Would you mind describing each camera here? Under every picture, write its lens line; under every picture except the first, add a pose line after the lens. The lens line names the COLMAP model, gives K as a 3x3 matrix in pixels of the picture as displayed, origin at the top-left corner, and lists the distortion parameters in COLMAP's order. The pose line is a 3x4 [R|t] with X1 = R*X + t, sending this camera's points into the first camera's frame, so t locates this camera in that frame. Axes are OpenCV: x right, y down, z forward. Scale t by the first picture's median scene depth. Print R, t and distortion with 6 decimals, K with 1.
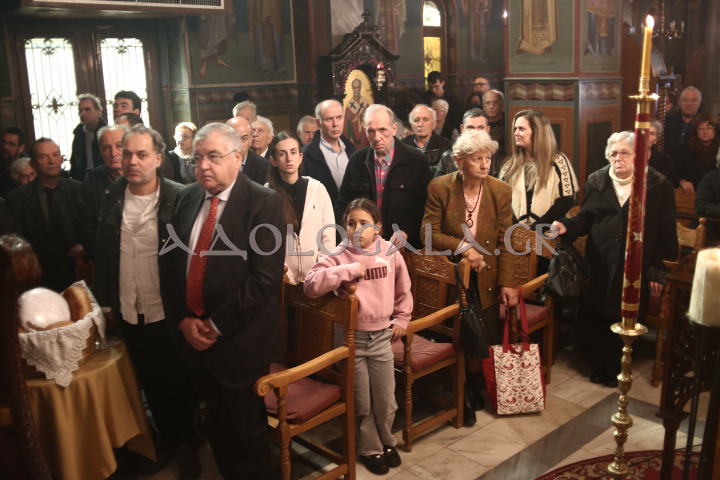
lens RADIAL K [[708.9, 0, 360.0], [0, 708.9, 240.0], [0, 0, 1]] dist [-0.143671, 0.082580]
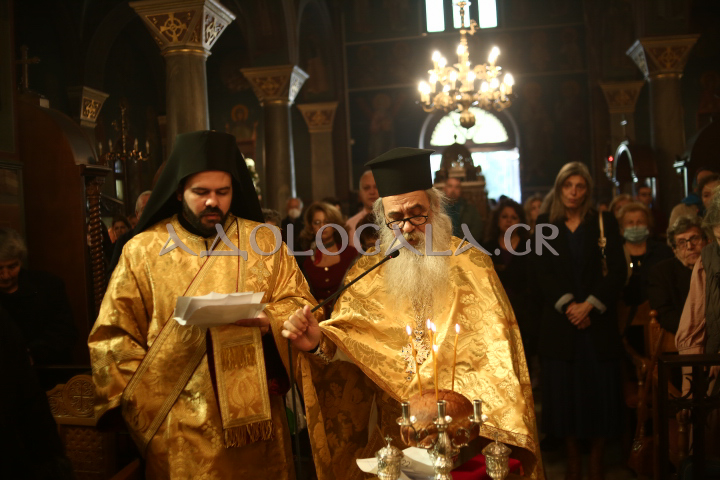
lens RADIAL K [[708.9, 0, 360.0], [0, 708.9, 240.0], [0, 0, 1]] dist [-0.143671, 0.082580]
pose [[0.777064, -0.020379, 0.629091, 0.177362], [0.165531, 0.970909, -0.173016, -0.008005], [-0.607265, 0.238578, 0.757832, 0.284729]]
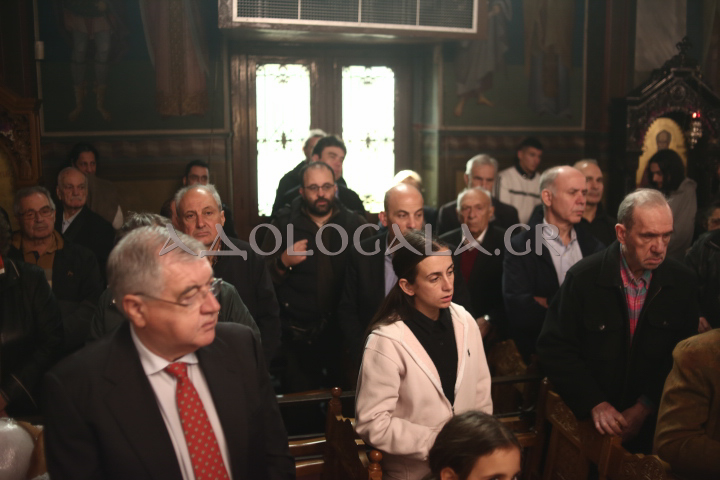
lens RADIAL K [[708.9, 0, 360.0], [0, 708.9, 240.0], [0, 0, 1]] dist [-0.143671, 0.082580]
pose [[0.879344, 0.117288, -0.461517, 0.066985], [-0.138109, 0.990351, -0.011459, -0.066446], [0.455719, 0.073816, 0.887058, 0.233306]]
